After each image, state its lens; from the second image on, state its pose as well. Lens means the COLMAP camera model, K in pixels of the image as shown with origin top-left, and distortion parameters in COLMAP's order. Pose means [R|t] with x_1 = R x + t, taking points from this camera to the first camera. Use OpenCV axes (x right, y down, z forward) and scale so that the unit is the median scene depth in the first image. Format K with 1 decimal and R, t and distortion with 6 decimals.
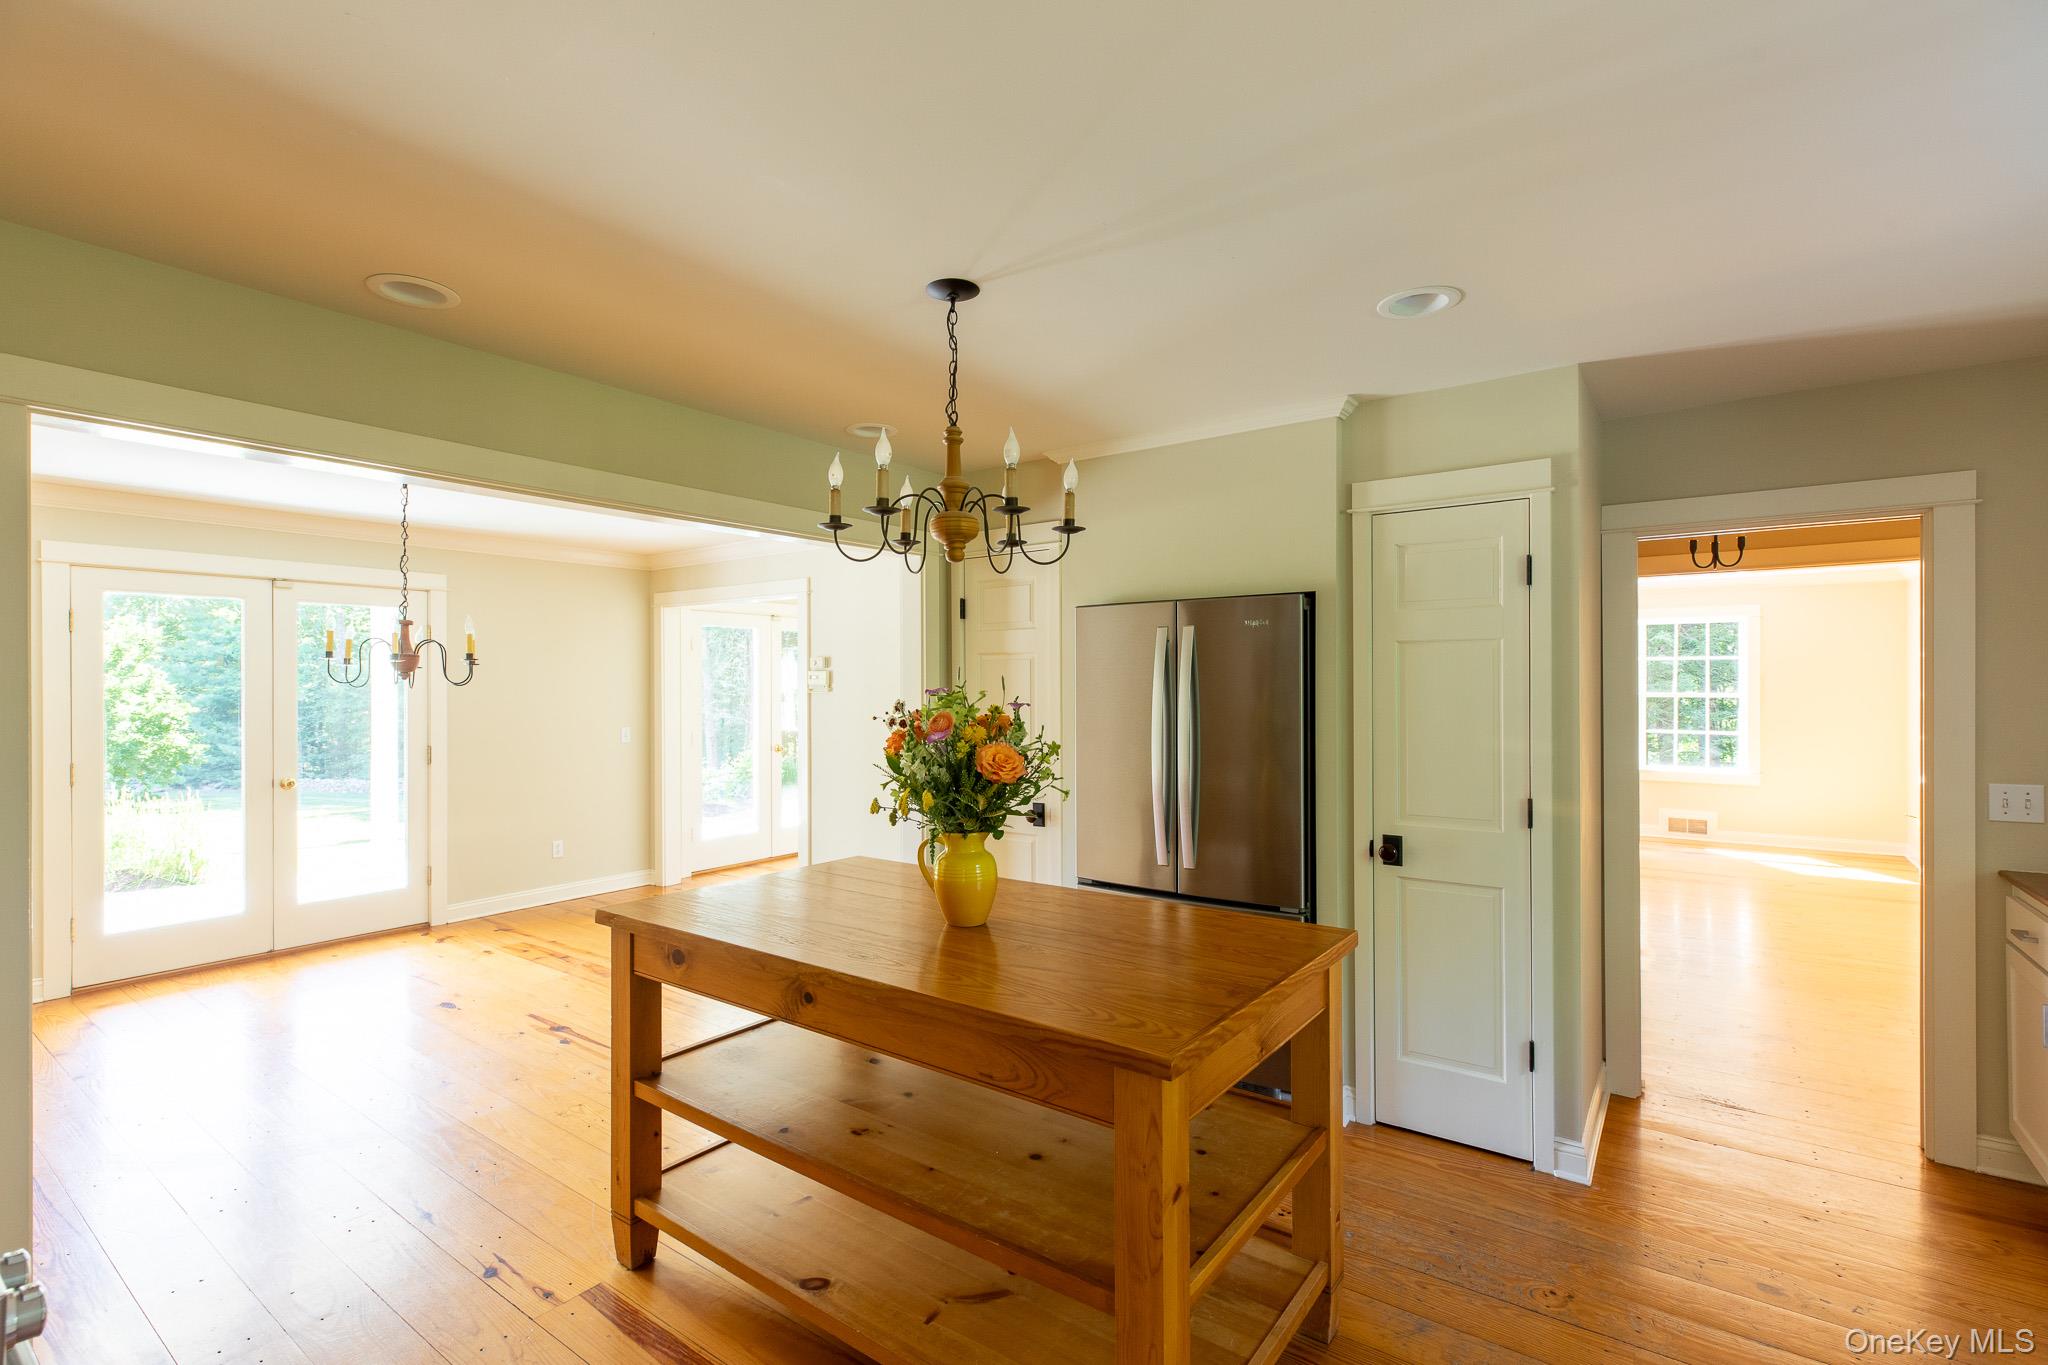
lens RADIAL K [[924.3, 0, 1030.7], [0, 924.3, 686.4], [0, 0, 1]] dist [0.001101, 0.000006]
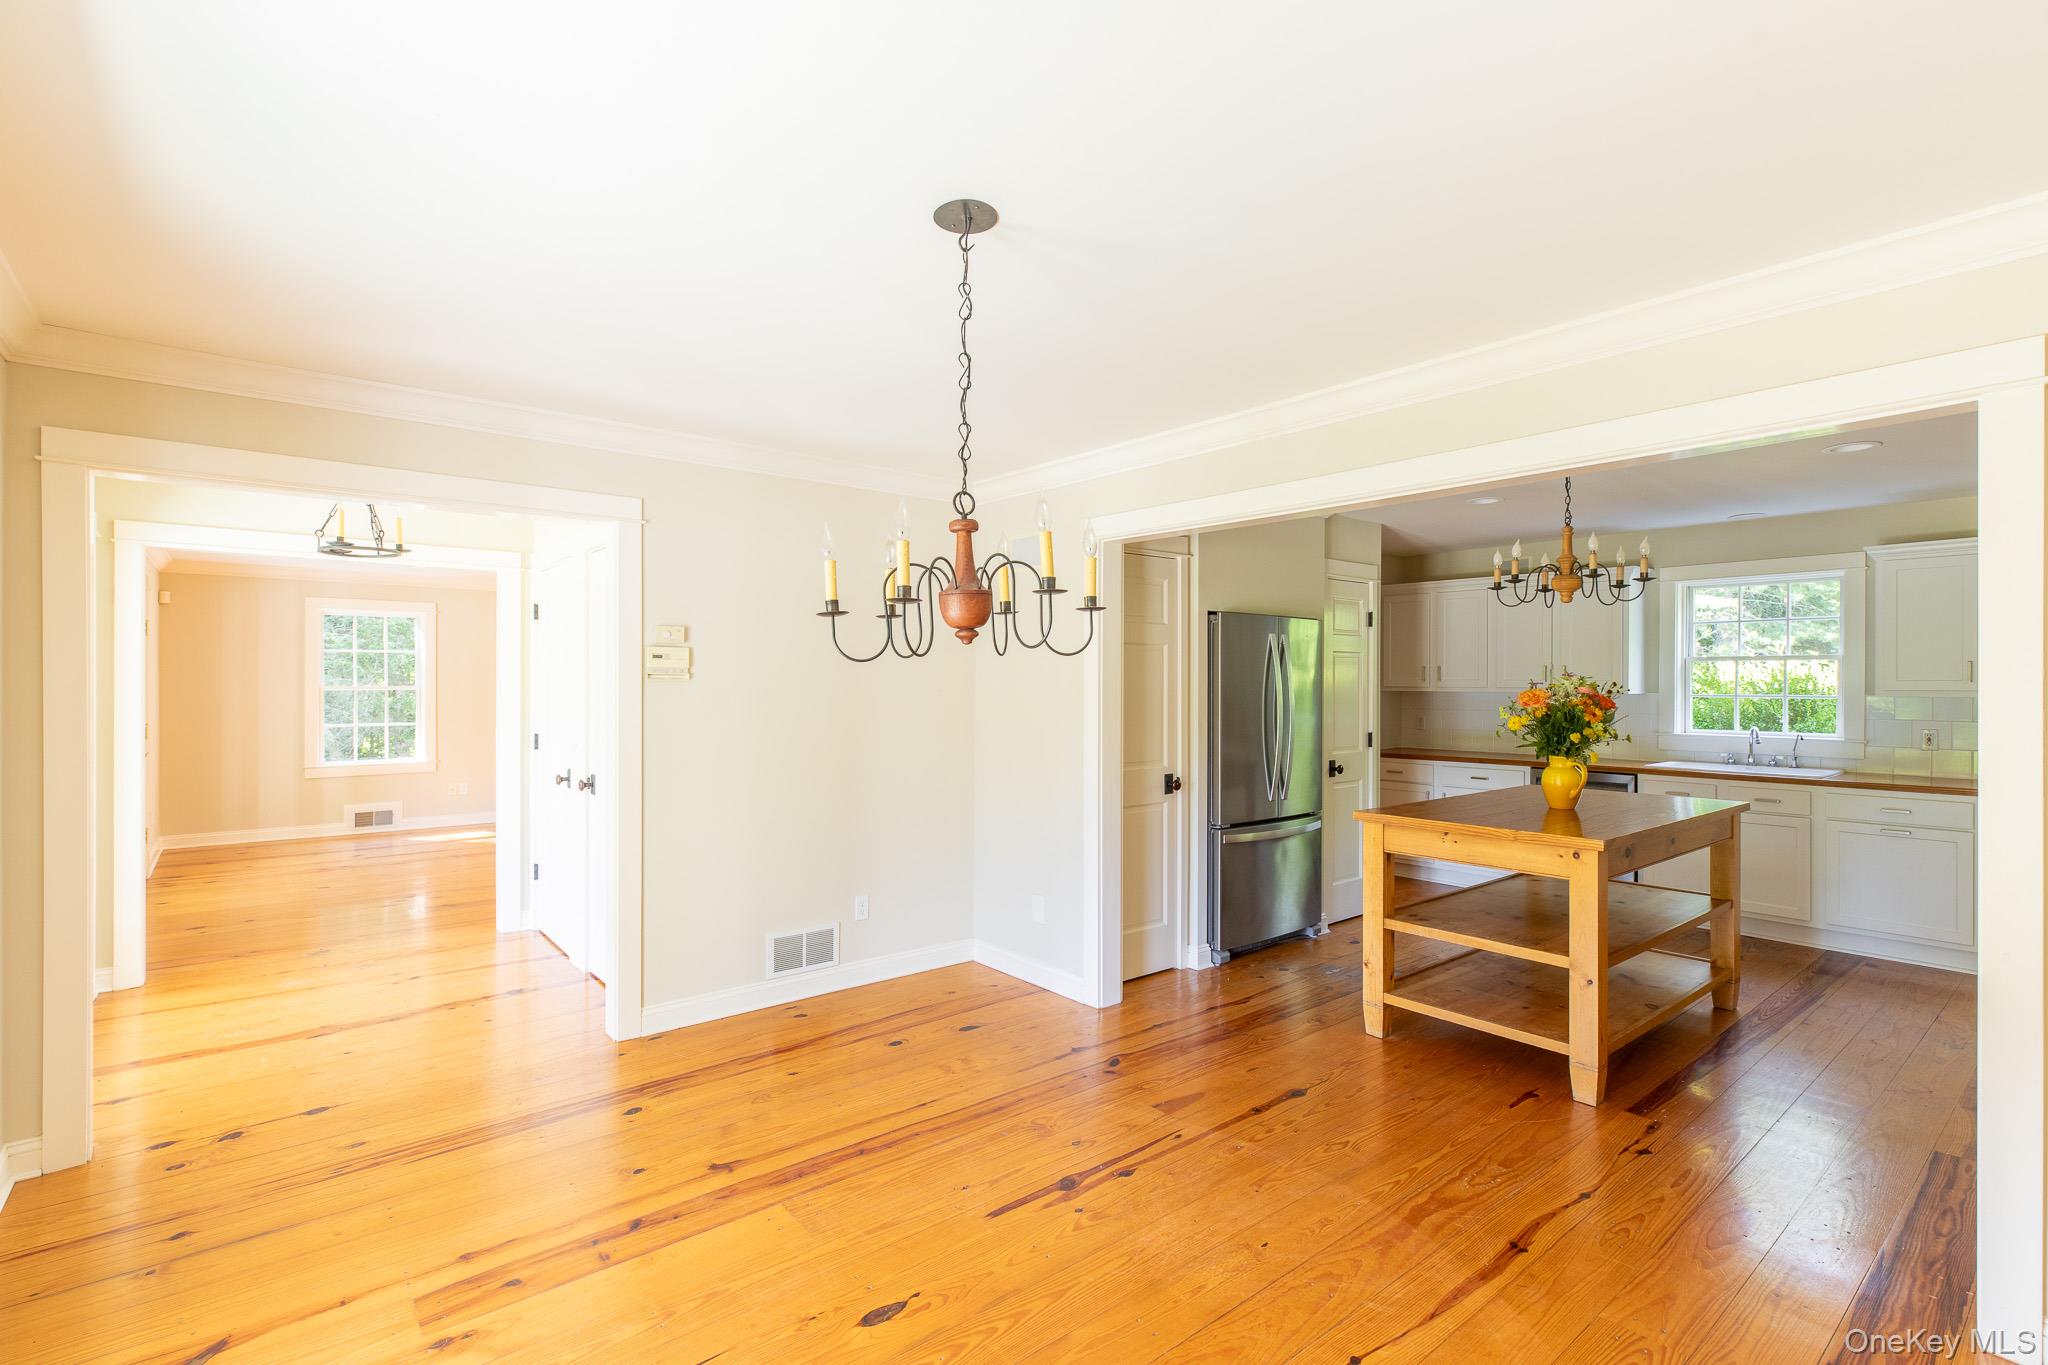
lens RADIAL K [[927.3, 0, 1021.4], [0, 927.3, 677.5], [0, 0, 1]] dist [0.000033, 0.000028]
pose [[0.267535, 0.009178, 0.963505, -0.866914], [-0.000892, 0.999957, -0.009277, 0.011836], [-0.963548, 0.001622, 0.267531, 0.639678]]
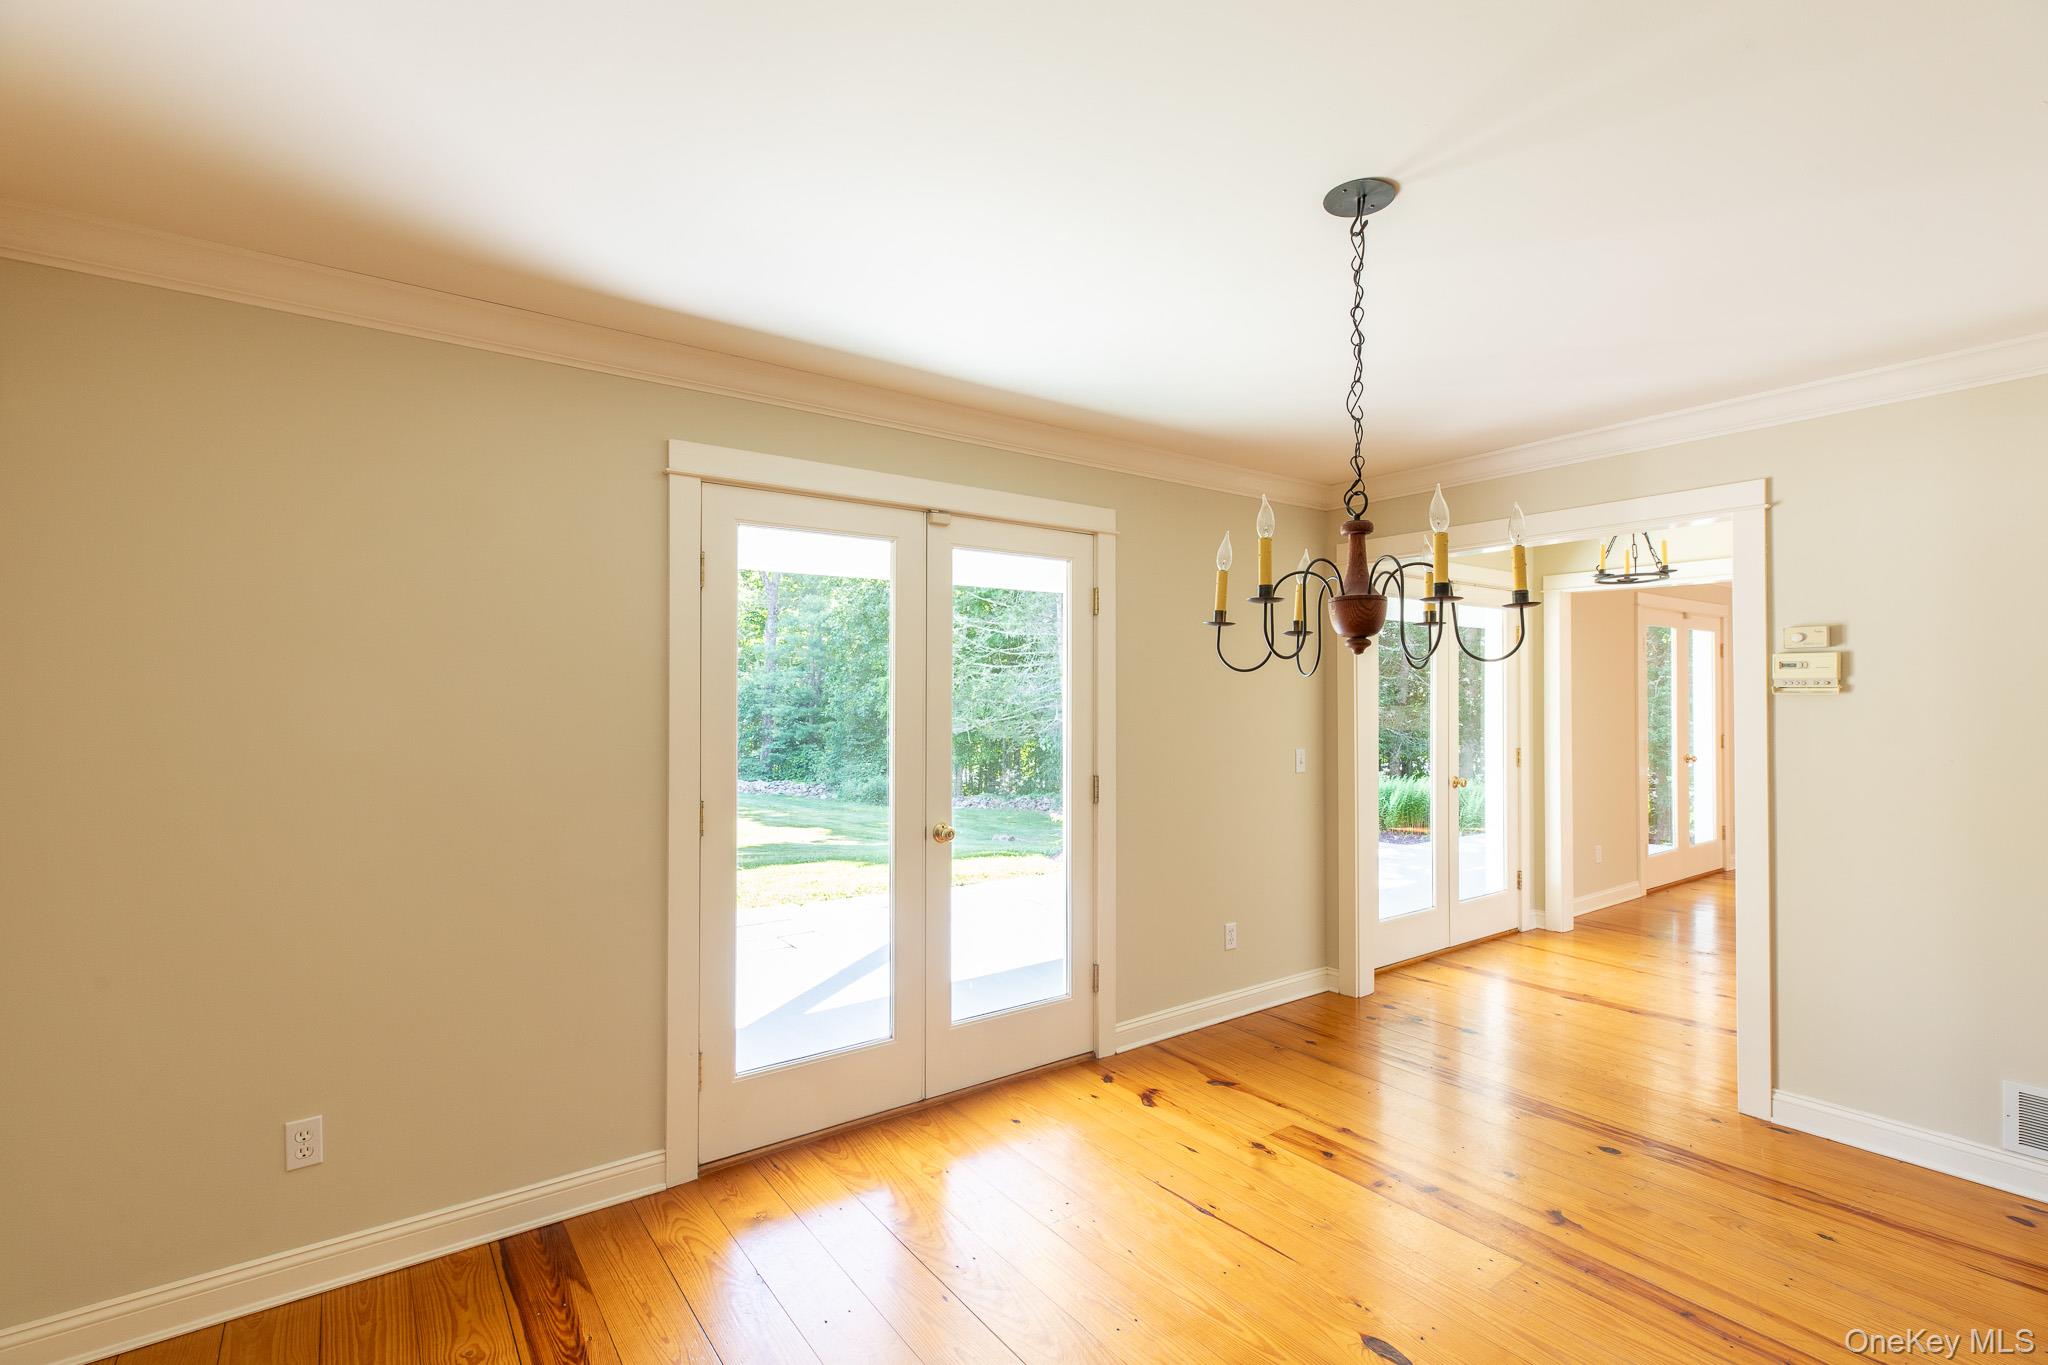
lens RADIAL K [[929.7, 0, 1024.0], [0, 929.7, 682.5], [0, 0, 1]] dist [0.001362, 0.000197]
pose [[0.950722, -0.000614, -0.310043, -0.532483], [-0.004693, 0.999855, -0.016370, 0.011828], [0.310008, 0.017019, 0.950582, 0.396068]]
